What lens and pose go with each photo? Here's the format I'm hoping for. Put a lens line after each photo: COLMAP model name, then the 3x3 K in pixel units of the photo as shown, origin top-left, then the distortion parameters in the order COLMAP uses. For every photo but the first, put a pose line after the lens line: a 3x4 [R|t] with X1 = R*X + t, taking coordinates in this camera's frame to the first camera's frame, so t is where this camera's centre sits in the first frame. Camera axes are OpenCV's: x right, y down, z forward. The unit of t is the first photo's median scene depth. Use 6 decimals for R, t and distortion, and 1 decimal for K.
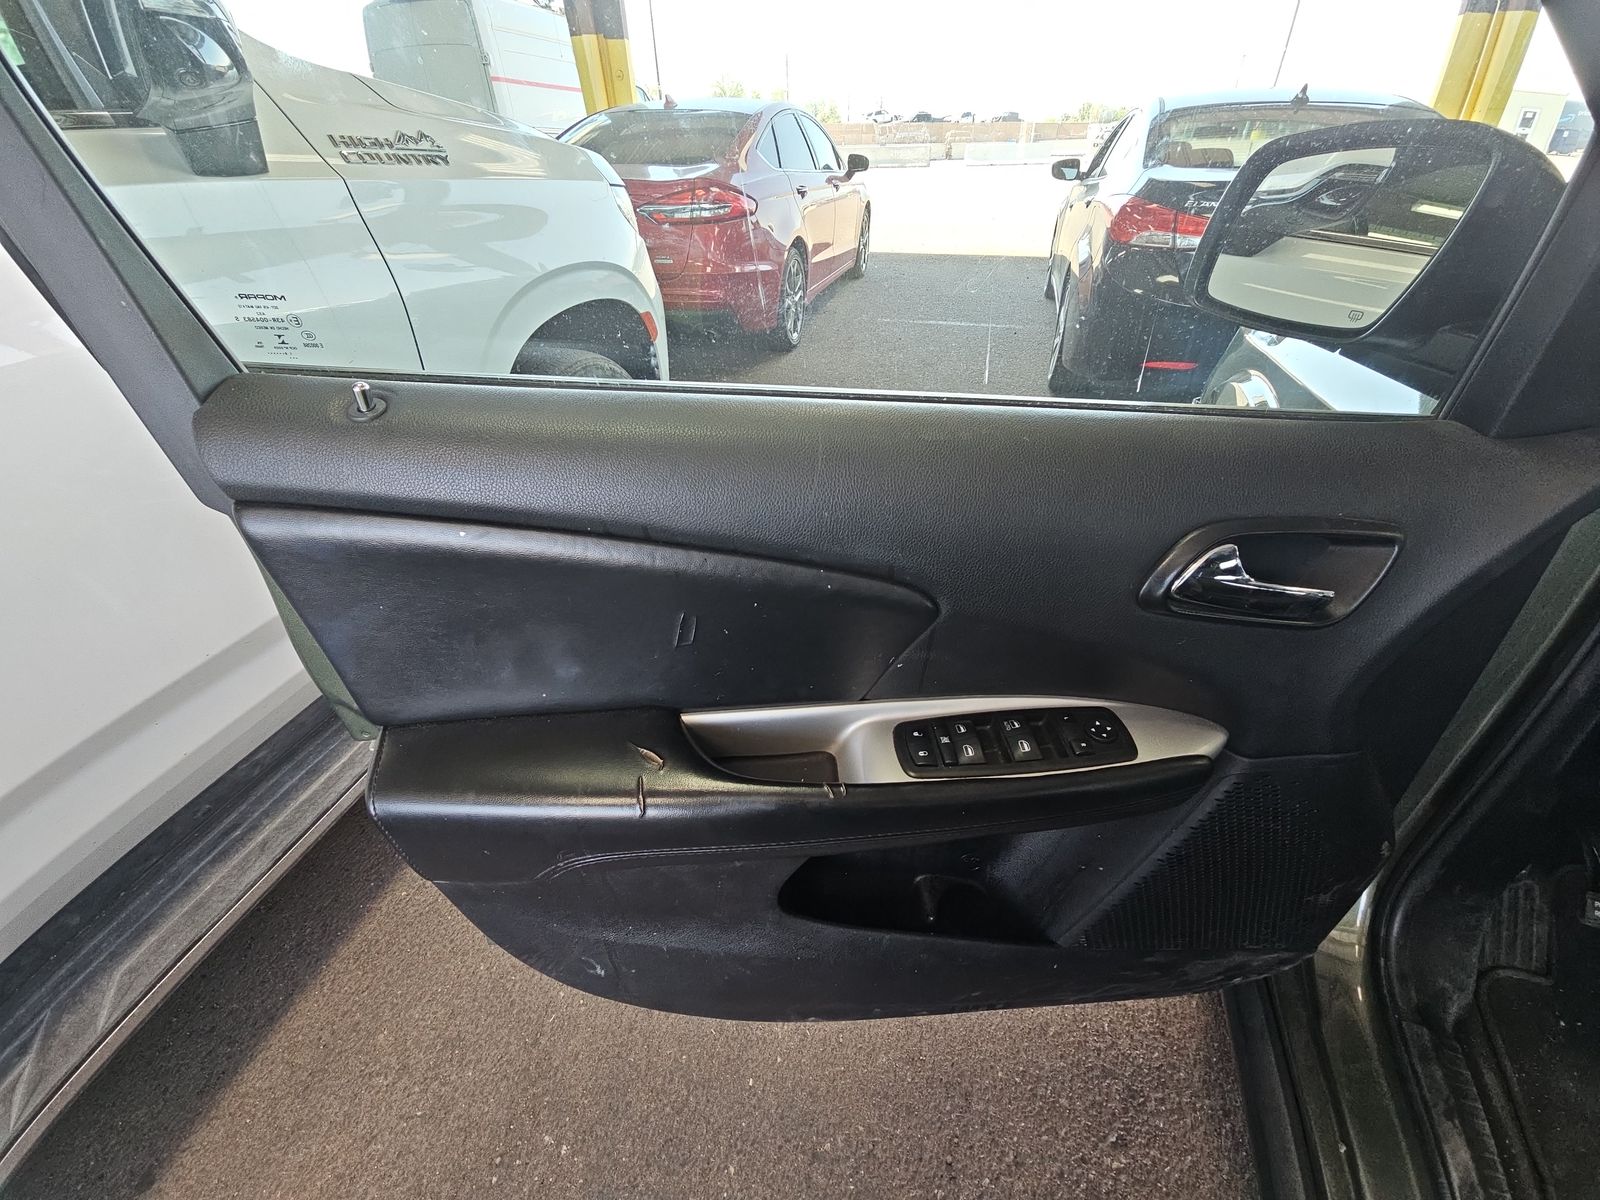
lens RADIAL K [[644.0, 0, 798.7], [0, 644.0, 594.3], [0, 0, 1]] dist [0.014051, -0.014690]
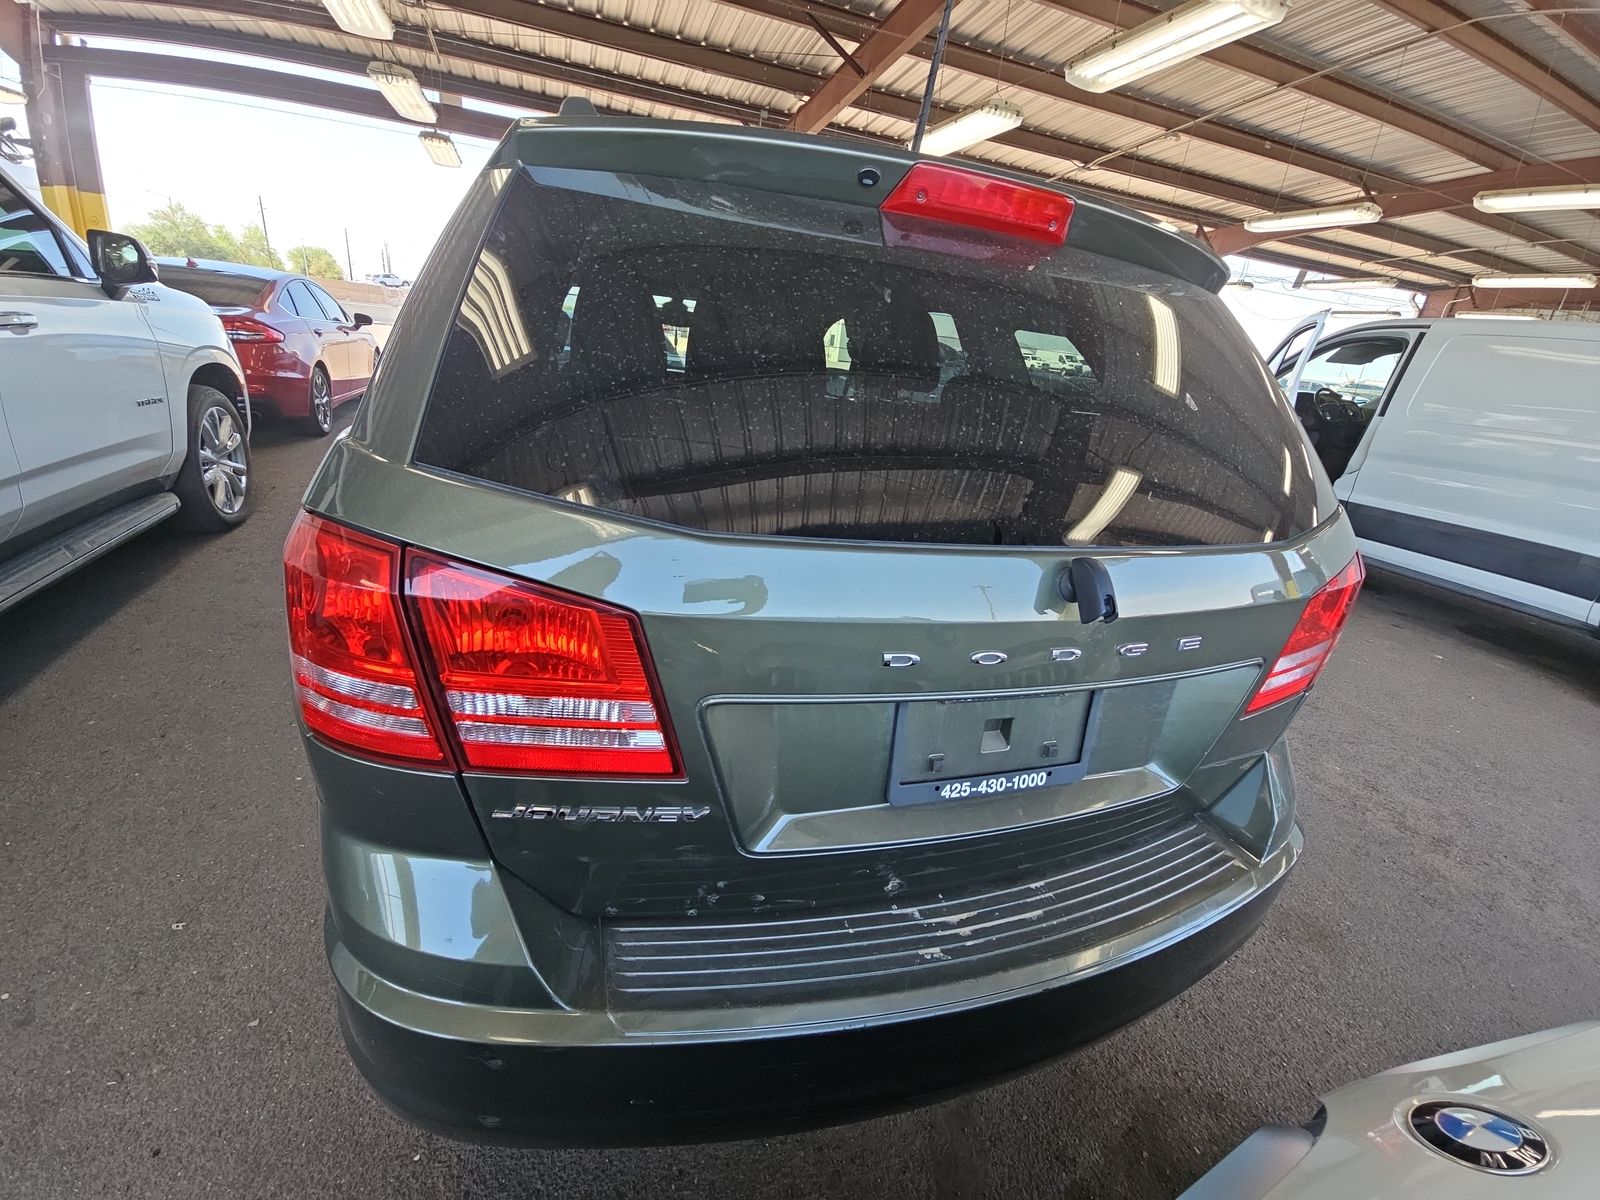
lens RADIAL K [[644.0, 0, 798.7], [0, 644.0, 594.3], [0, 0, 1]] dist [0.014051, -0.014690]
pose [[0.805007, -0.118255, 0.581360, -0.031619], [0.239641, 0.961246, -0.136301, 0.318235], [-0.542712, 0.249041, 0.802148, -0.481385]]
